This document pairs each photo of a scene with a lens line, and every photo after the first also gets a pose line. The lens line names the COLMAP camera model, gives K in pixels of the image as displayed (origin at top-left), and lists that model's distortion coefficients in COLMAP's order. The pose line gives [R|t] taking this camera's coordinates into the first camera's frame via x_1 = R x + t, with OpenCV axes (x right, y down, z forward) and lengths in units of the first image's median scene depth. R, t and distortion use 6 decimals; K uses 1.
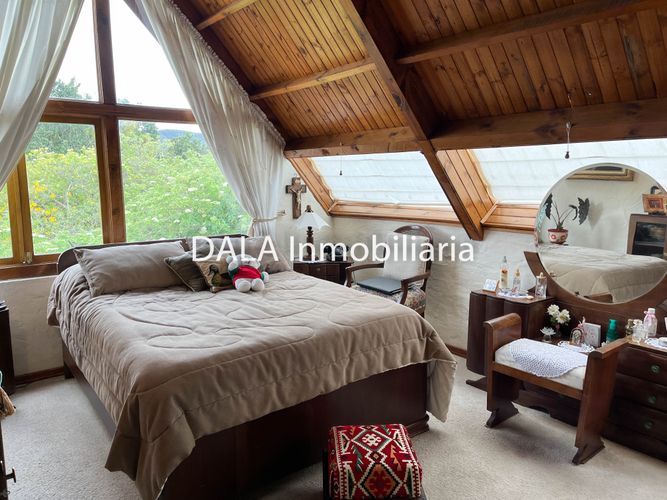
lens RADIAL K [[508.5, 0, 333.6], [0, 508.5, 249.8], [0, 0, 1]] dist [0.062877, -0.074336]
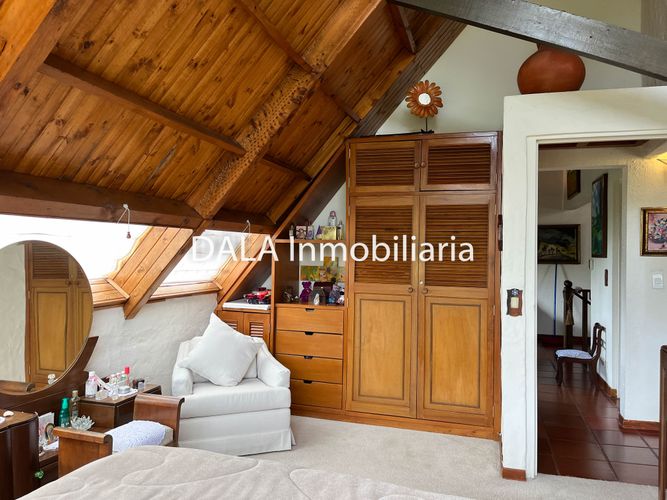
lens RADIAL K [[508.5, 0, 334.1], [0, 508.5, 251.8], [0, 0, 1]] dist [0.062877, -0.074336]
pose [[-0.568295, 0.001231, 0.822824, -0.622870], [0.114751, 0.990345, 0.077773, -0.179090], [-0.814784, 0.138618, -0.562950, 1.219020]]
